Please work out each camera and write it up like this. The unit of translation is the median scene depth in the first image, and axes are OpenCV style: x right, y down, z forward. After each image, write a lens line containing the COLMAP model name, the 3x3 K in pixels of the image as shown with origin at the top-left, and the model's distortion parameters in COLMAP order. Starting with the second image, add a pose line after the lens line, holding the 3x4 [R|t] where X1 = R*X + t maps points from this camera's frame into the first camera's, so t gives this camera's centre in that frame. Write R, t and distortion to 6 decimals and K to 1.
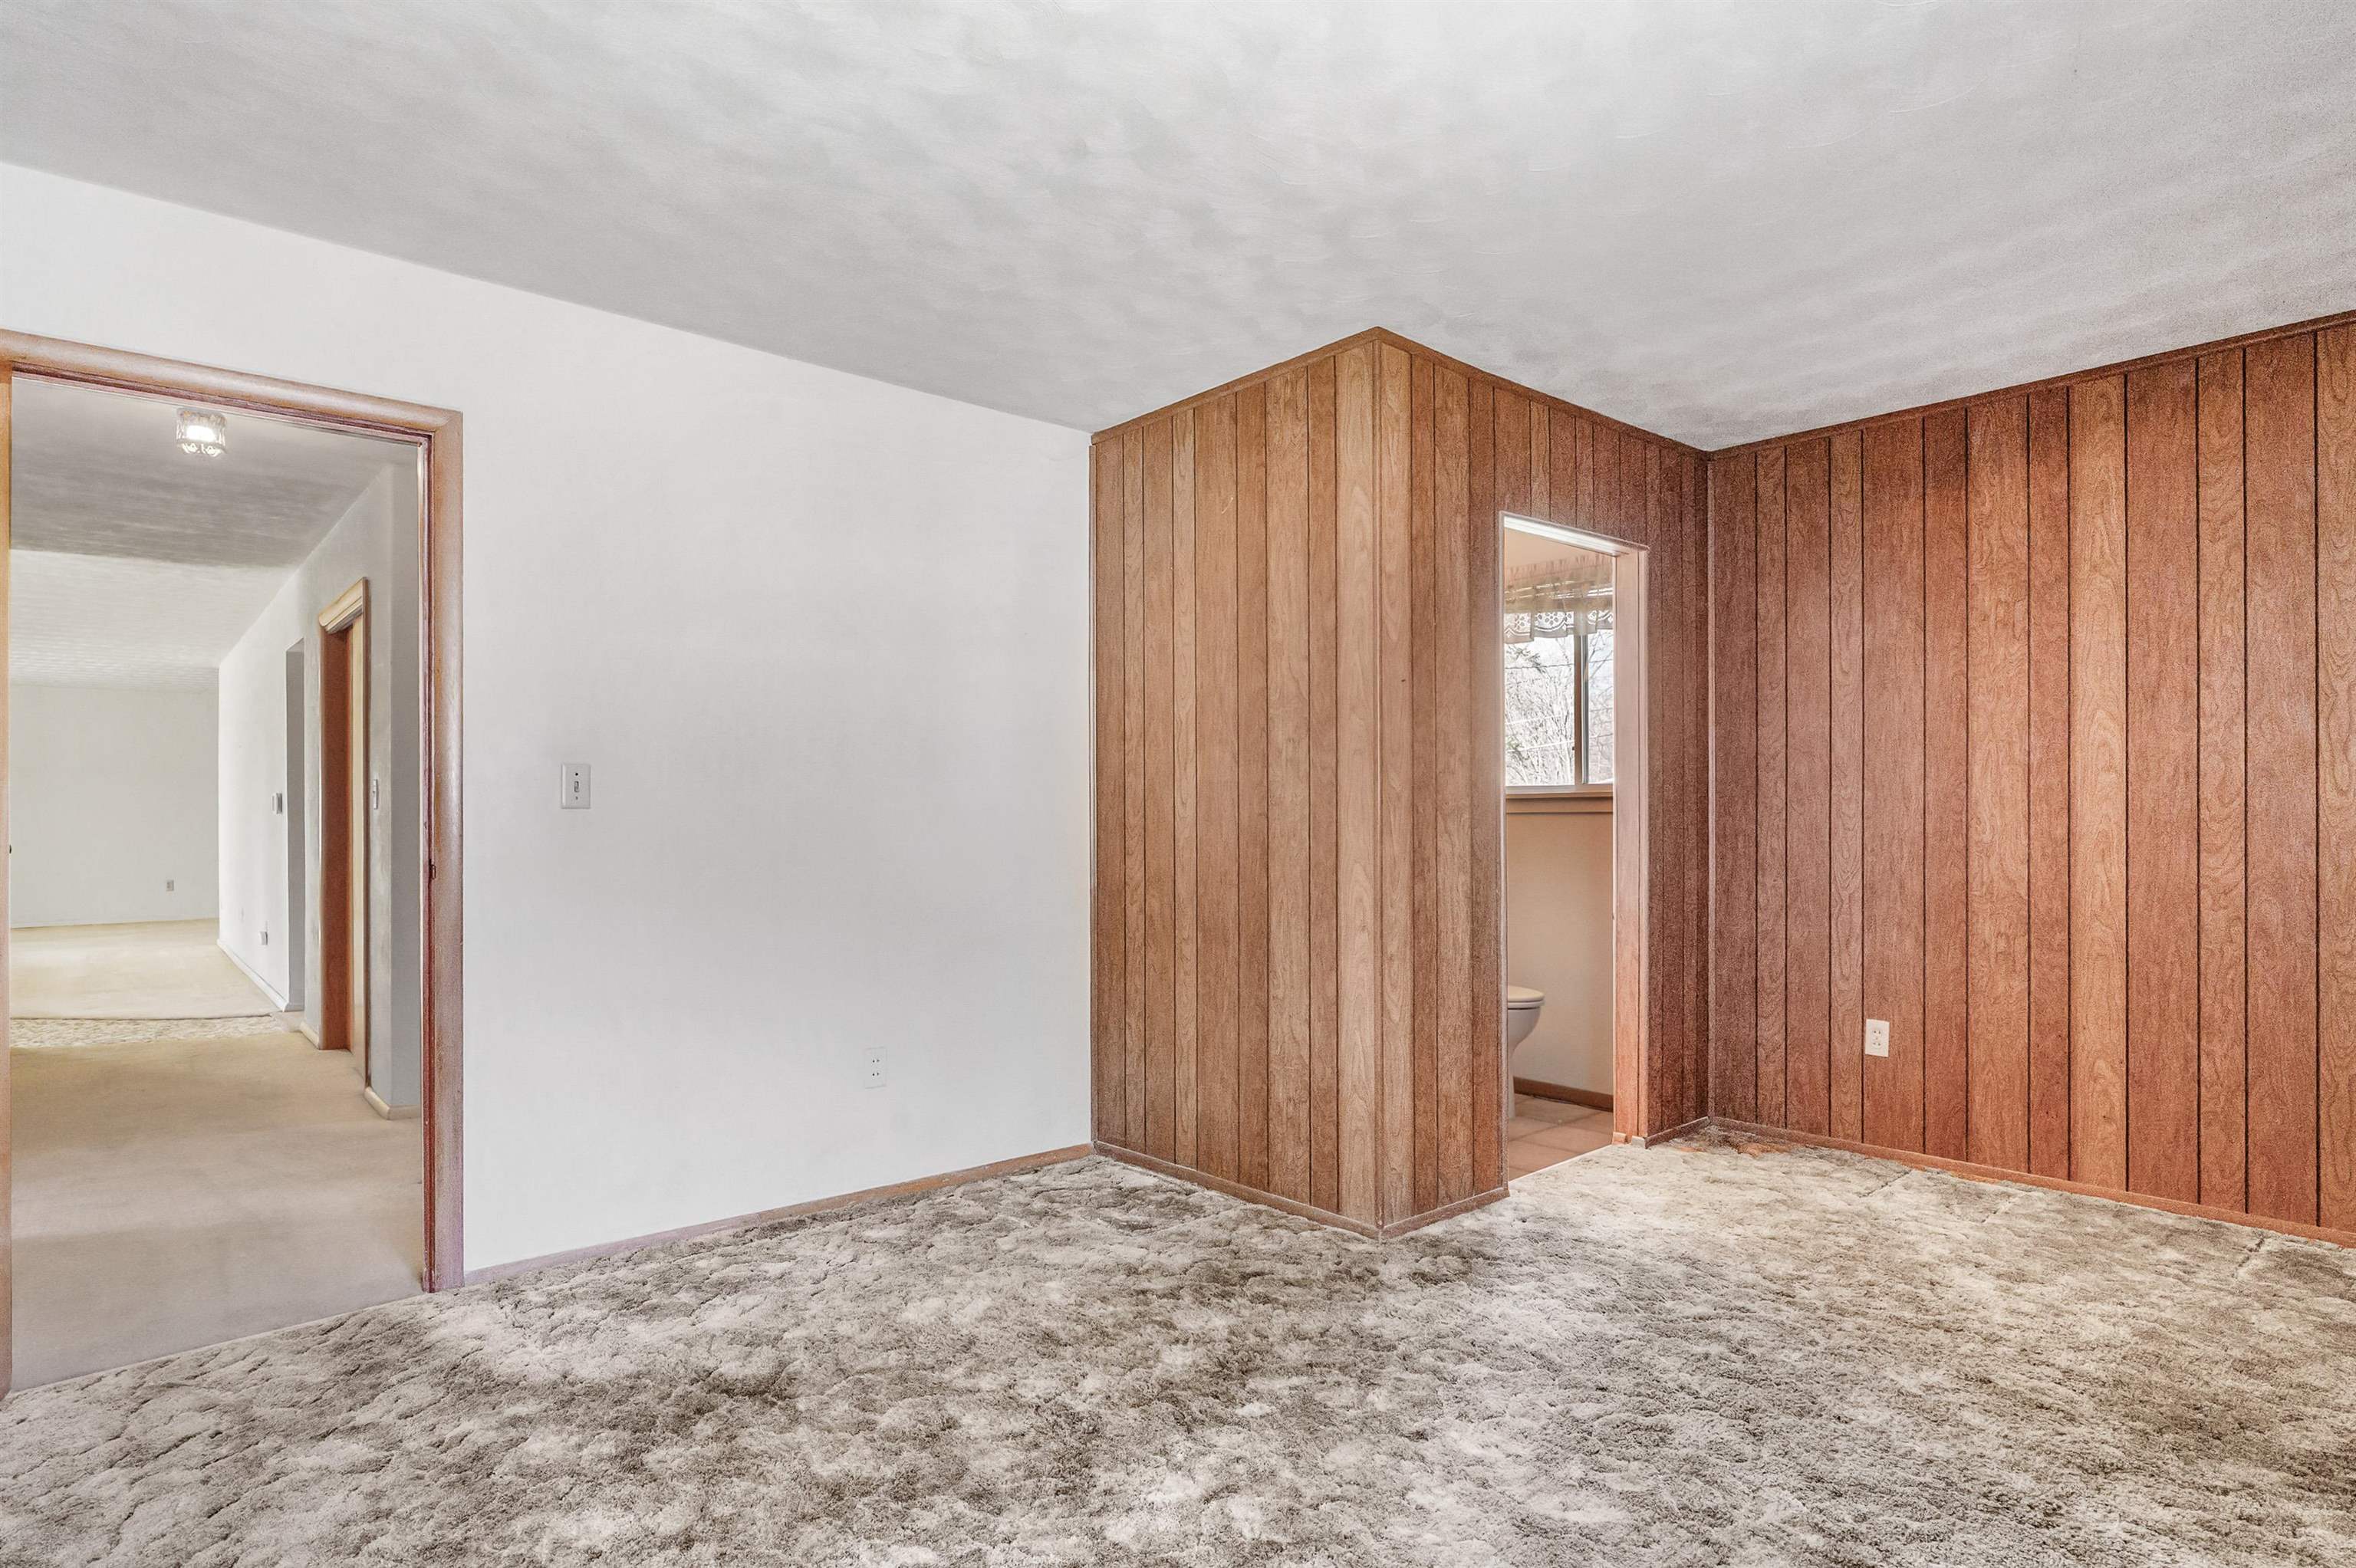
lens RADIAL K [[1290.9, 0, 1183.4], [0, 1290.9, 814.5], [0, 0, 1]] dist [0.019824, -0.000248]
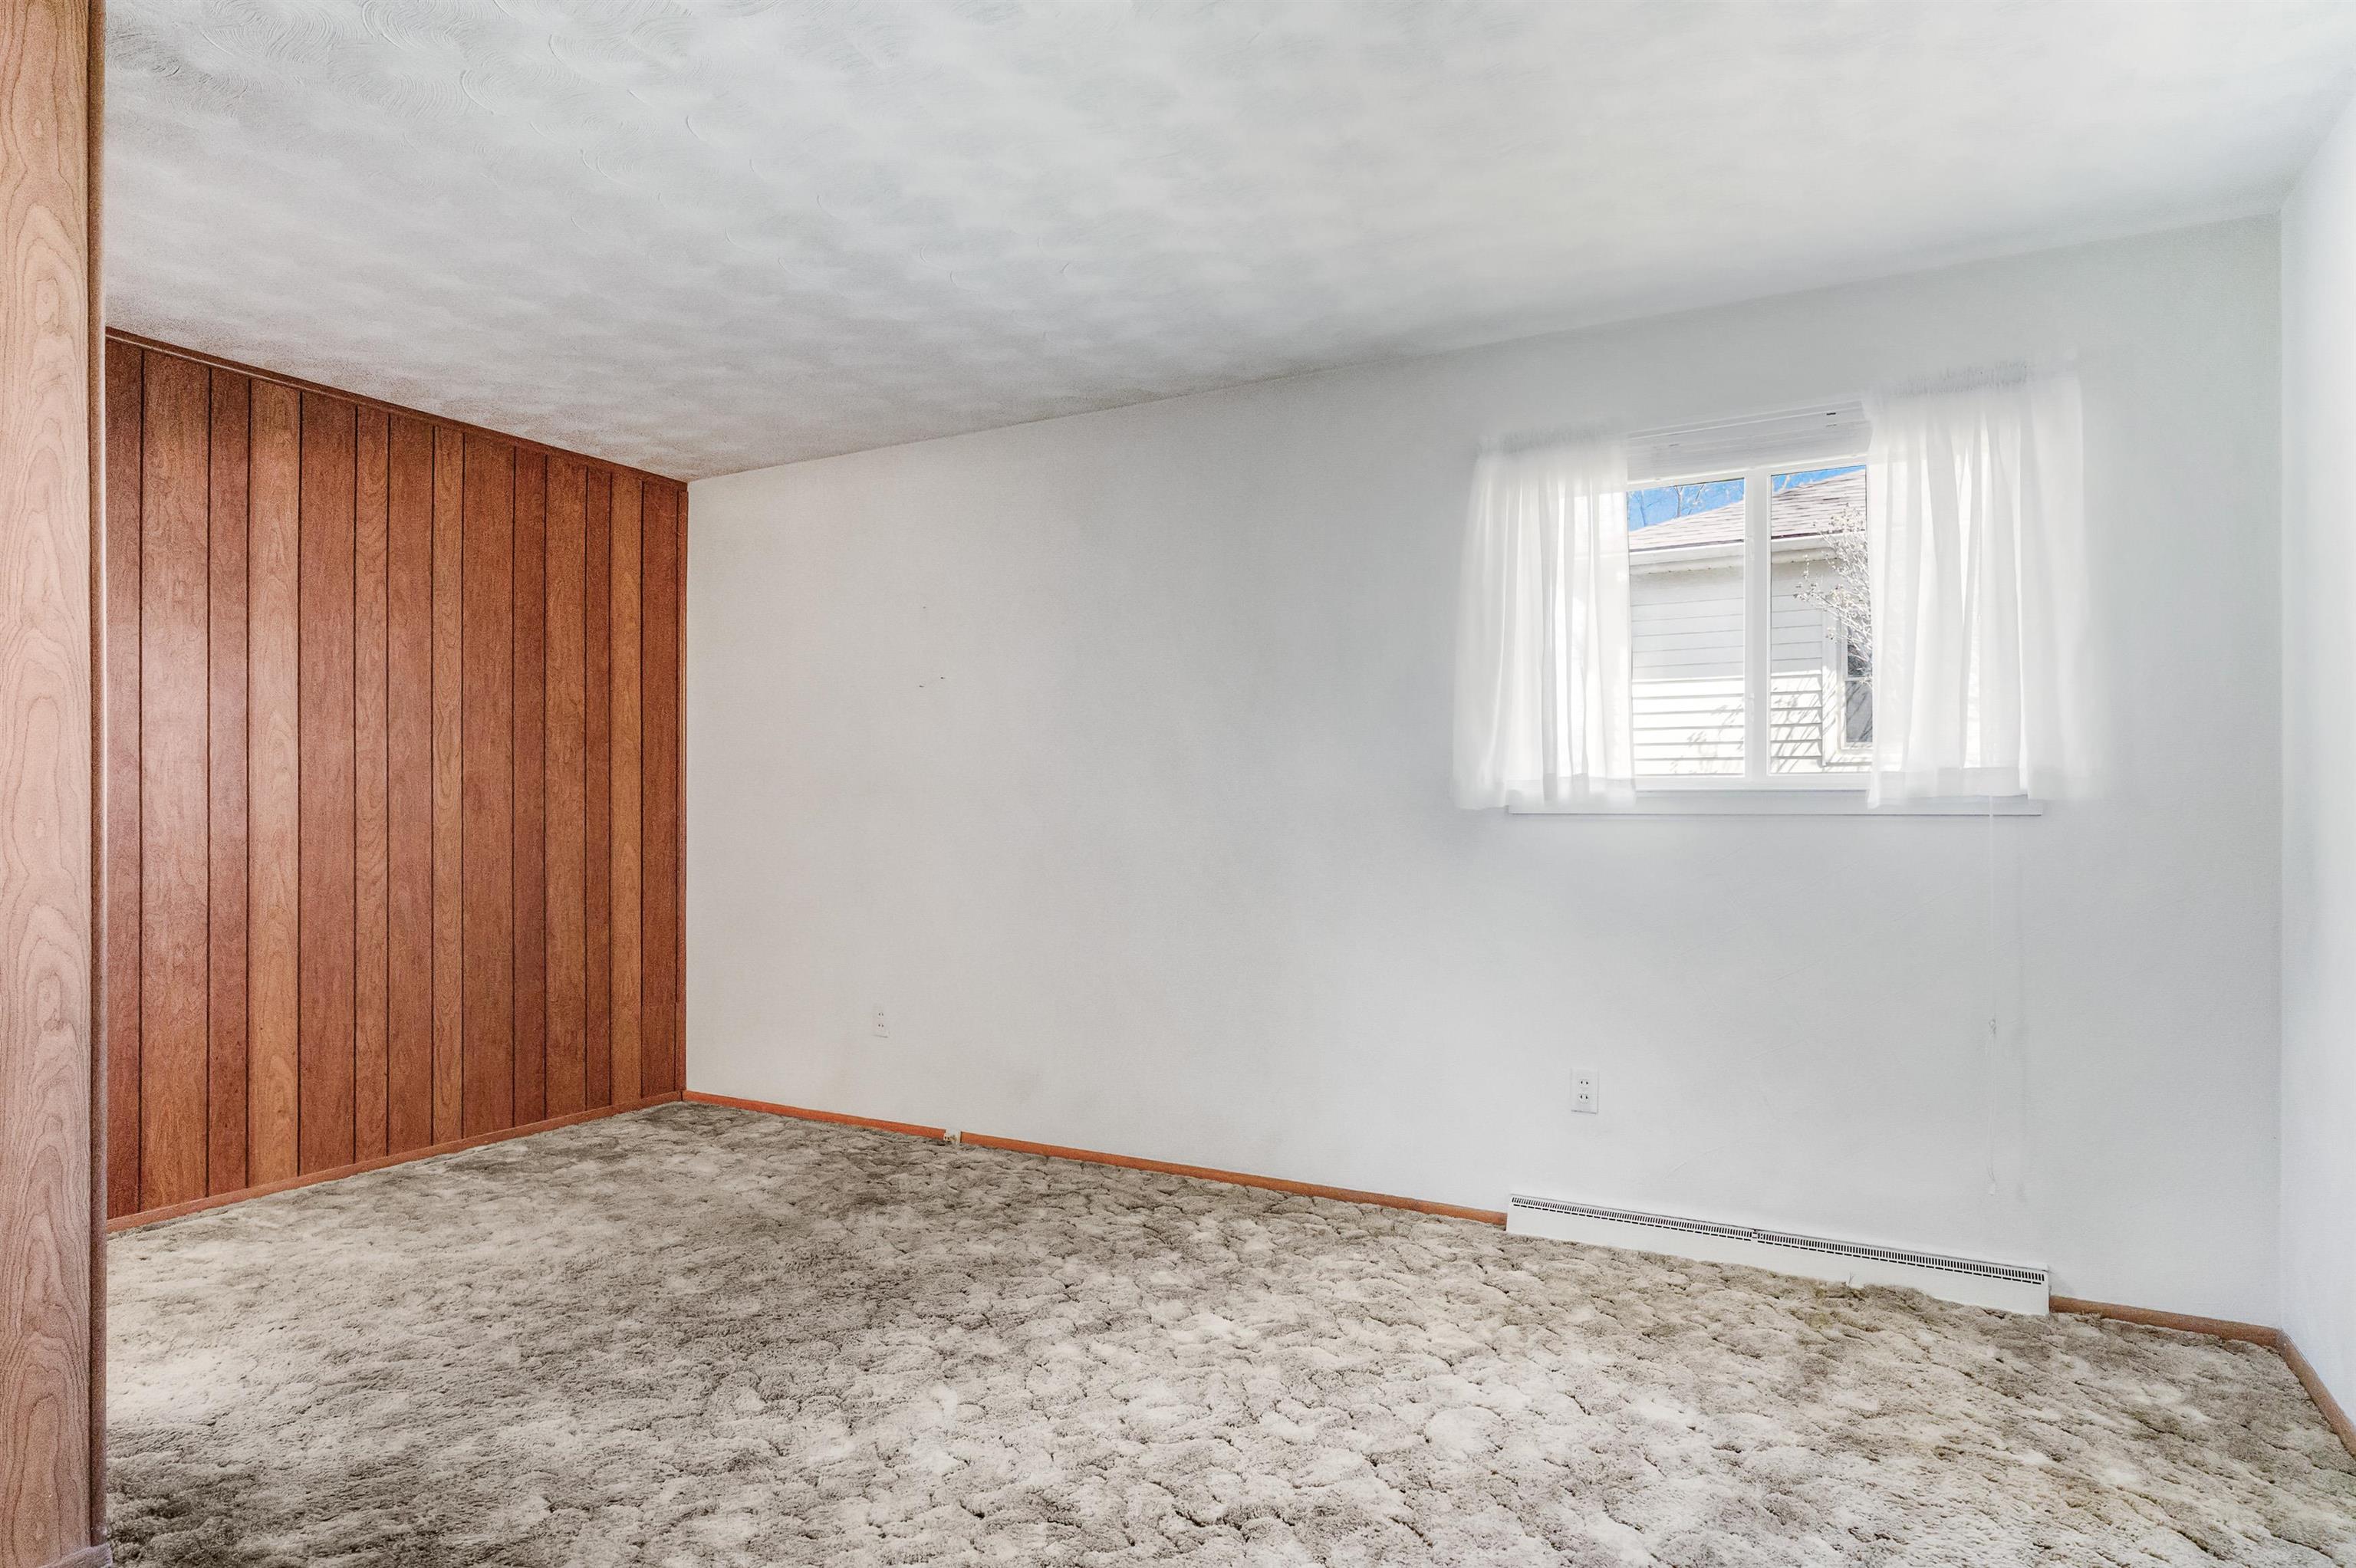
lens RADIAL K [[1354.5, 0, 1181.3], [0, 1354.5, 807.7], [0, 0, 1]] dist [0.021132, 0.000175]
pose [[-0.341637, 0.006809, 0.939807, -0.547593], [0.001838, 0.999977, -0.006577, 0.003188], [-0.939830, -0.000520, -0.341641, 0.715886]]
